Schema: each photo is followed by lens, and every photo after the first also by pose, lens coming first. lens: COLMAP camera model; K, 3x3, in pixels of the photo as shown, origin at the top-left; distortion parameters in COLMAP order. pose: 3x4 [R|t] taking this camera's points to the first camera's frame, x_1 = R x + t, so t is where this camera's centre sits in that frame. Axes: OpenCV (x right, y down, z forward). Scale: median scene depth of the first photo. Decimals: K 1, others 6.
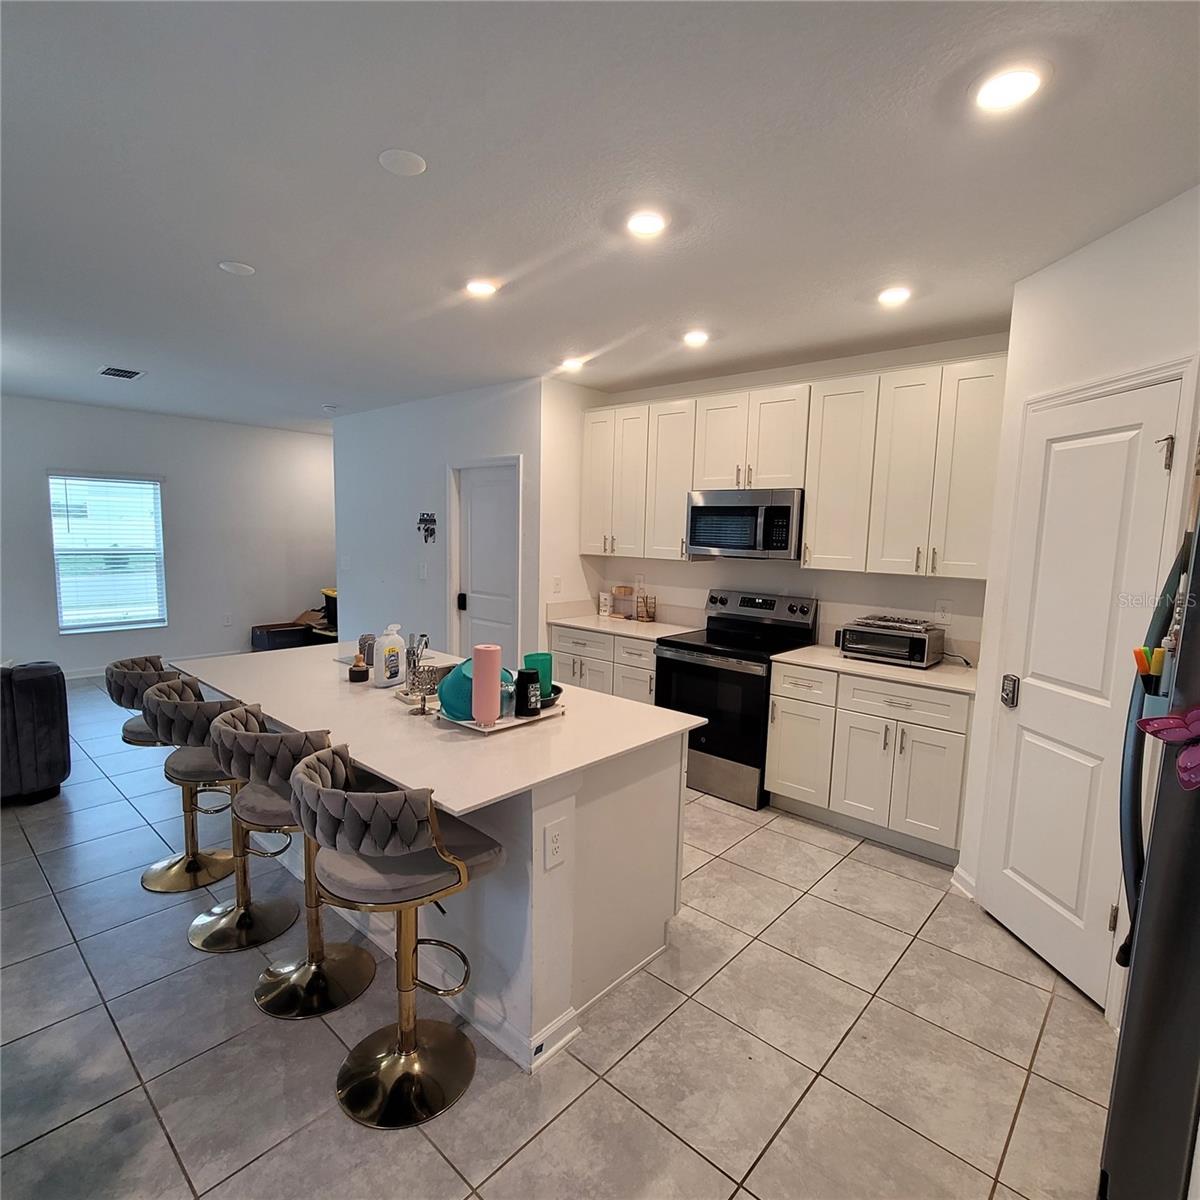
lens RADIAL K [[653.7, 0, 588.0], [0, 653.7, 604.5], [0, 0, 1]] dist [-0.000417, -0.001067]
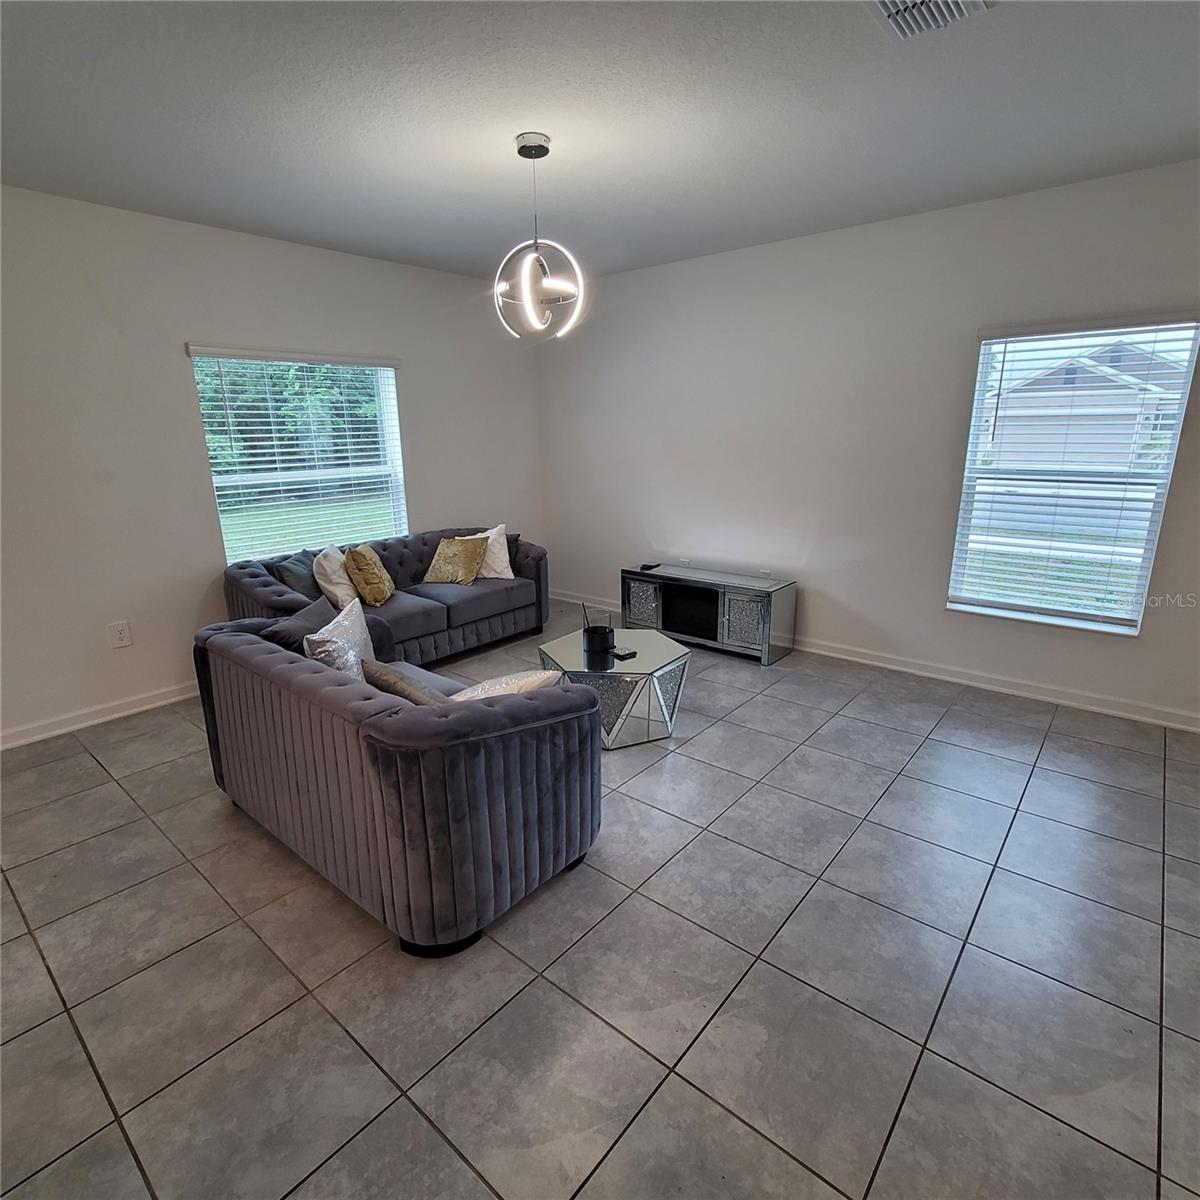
lens RADIAL K [[653.7, 0, 596.9], [0, 653.7, 605.2], [0, 0, 1]] dist [-0.000417, -0.001067]
pose [[0.043053, 0.235497, -0.970921, -0.345628], [-0.101552, 0.967820, 0.230242, -0.107097], [0.993898, 0.088687, 0.065583, 1.014332]]
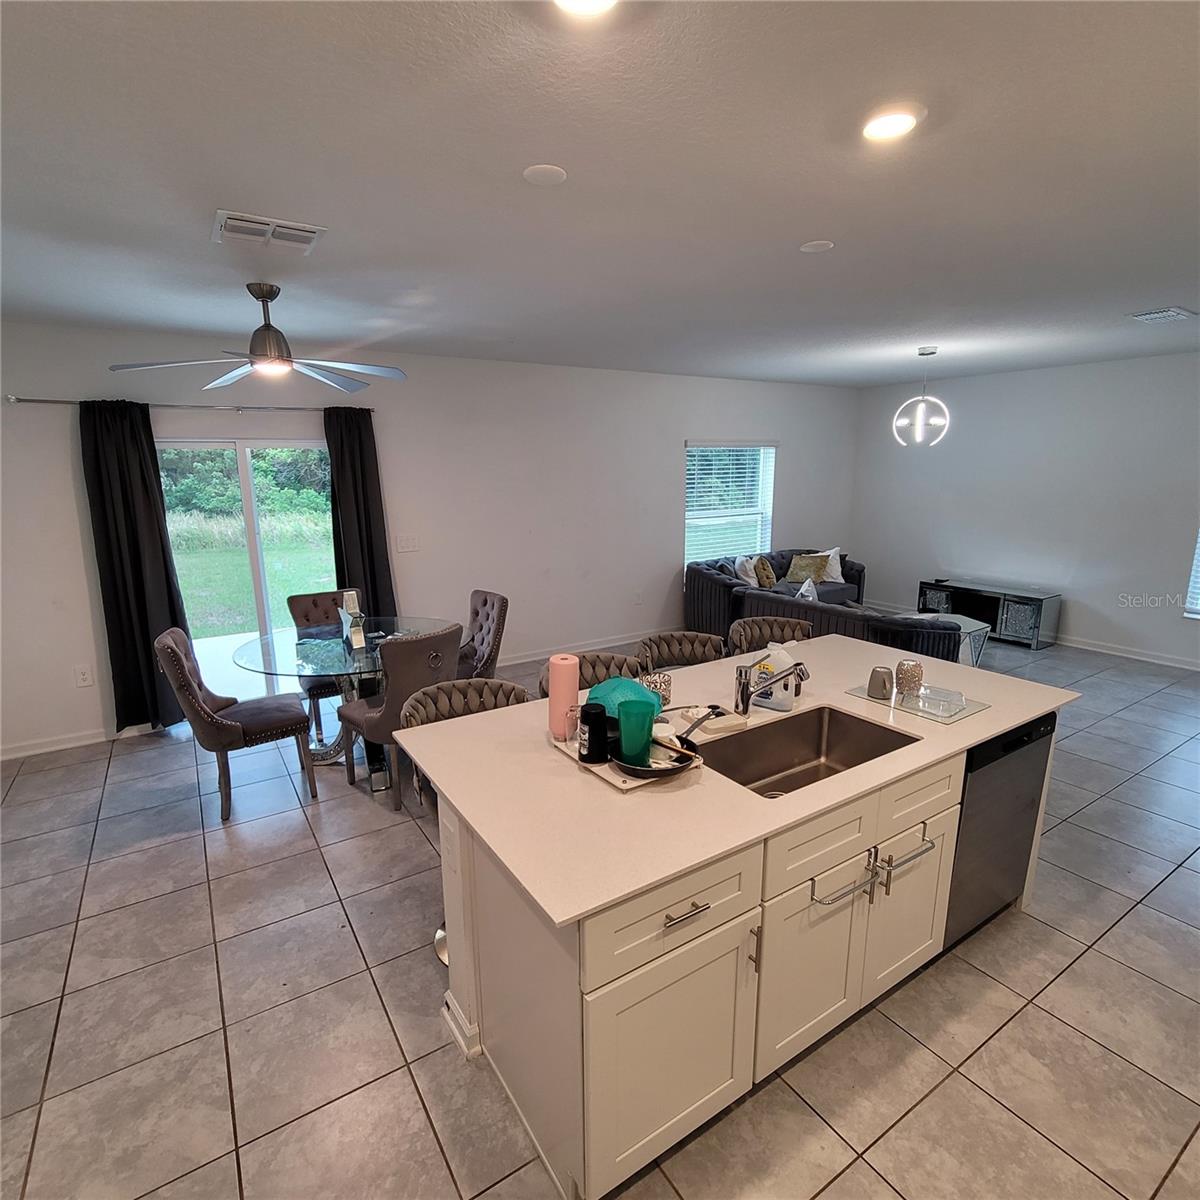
lens RADIAL K [[653.7, 0, 592.1], [0, 653.7, 606.8], [0, 0, 1]] dist [-0.000417, -0.001067]
pose [[-0.252213, 0.183396, -0.950134, 0.389553], [-0.108358, 0.970348, 0.216061, -0.116184], [0.961586, 0.157448, -0.224863, 0.683546]]
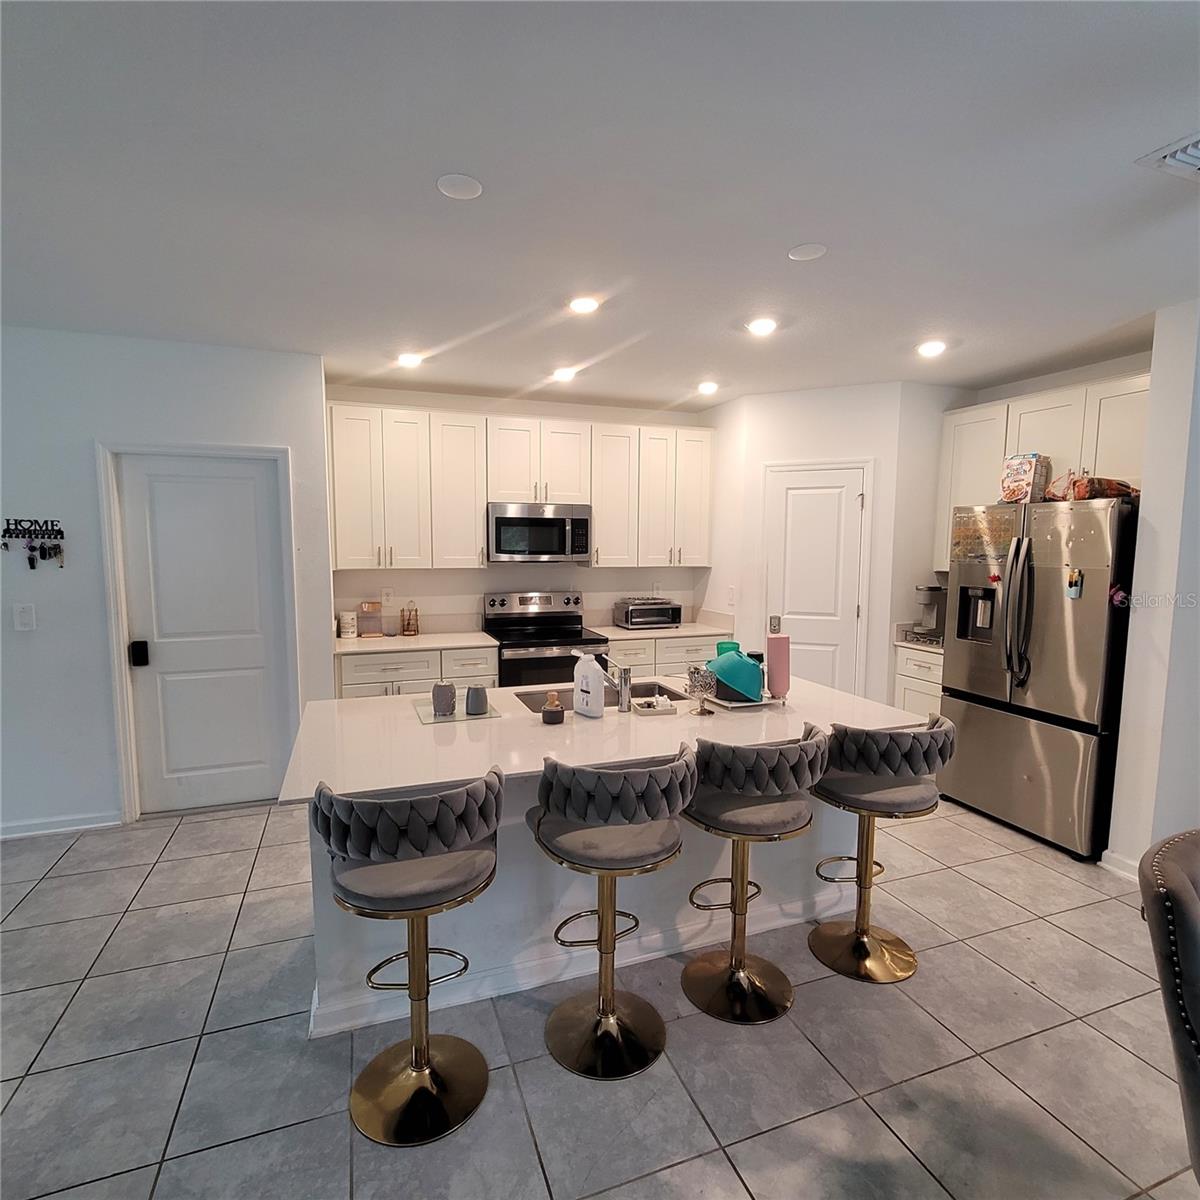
lens RADIAL K [[653.7, 0, 601.2], [0, 653.7, 602.6], [0, 0, 1]] dist [-0.000417, -0.001067]
pose [[0.459798, -0.106860, 0.881571, -0.779318], [0.111102, 0.991856, 0.062281, -0.063183], [-0.881046, 0.069308, 0.467925, 0.383304]]
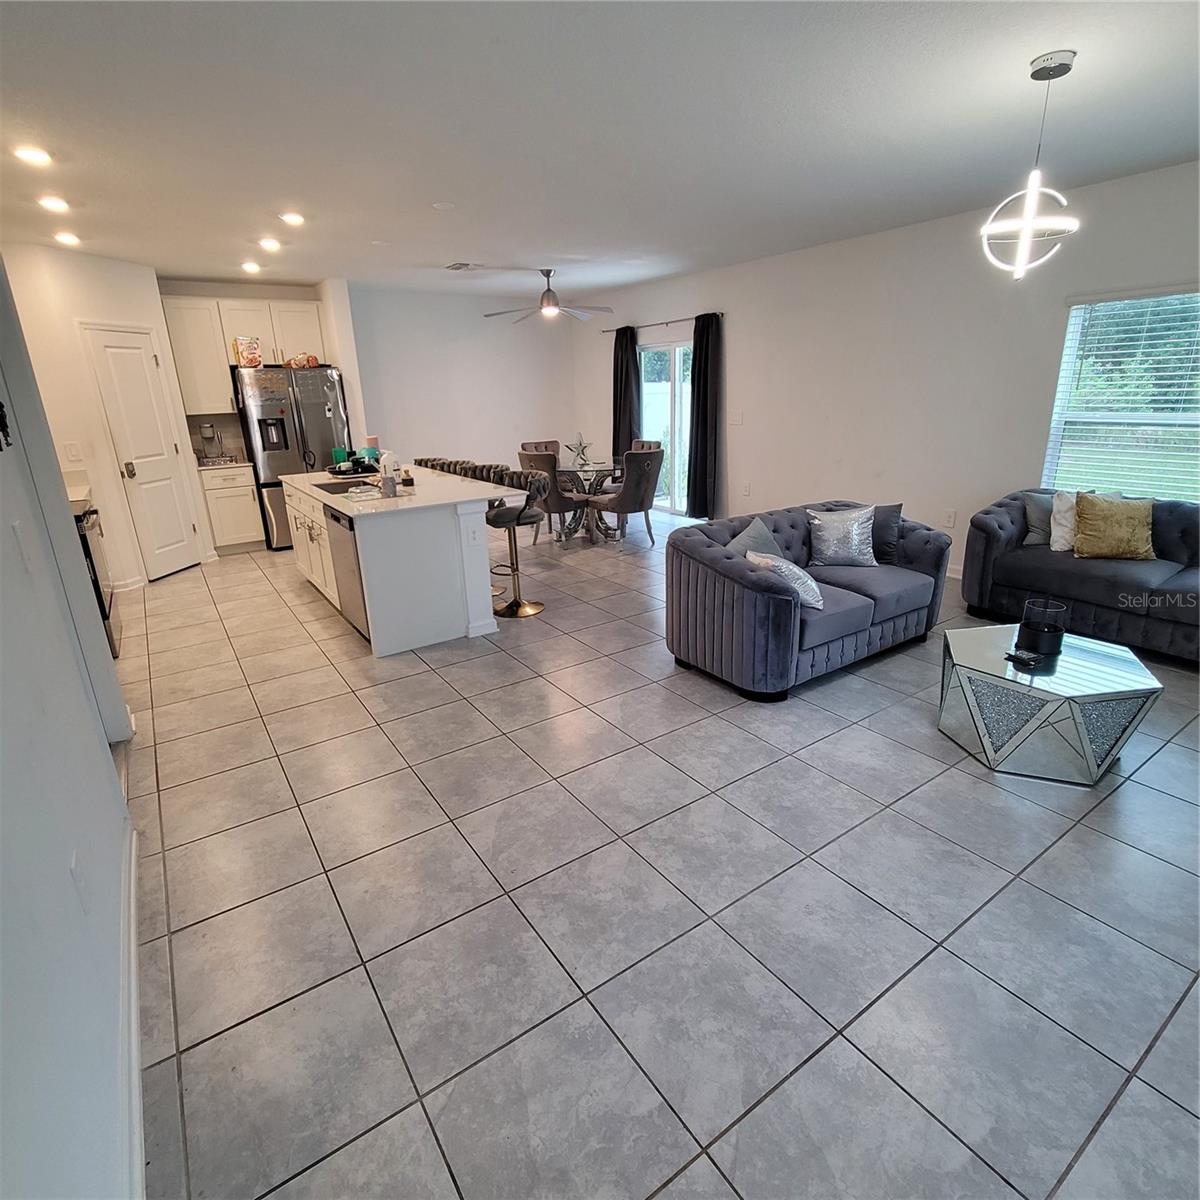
lens RADIAL K [[653.7, 0, 590.1], [0, 653.7, 593.3], [0, 0, 1]] dist [-0.000417, -0.001067]
pose [[-0.973178, -0.064342, 0.220871, -0.849961], [0.034504, 0.908409, 0.416656, -0.221114], [-0.227450, 0.413101, -0.881824, 1.789914]]
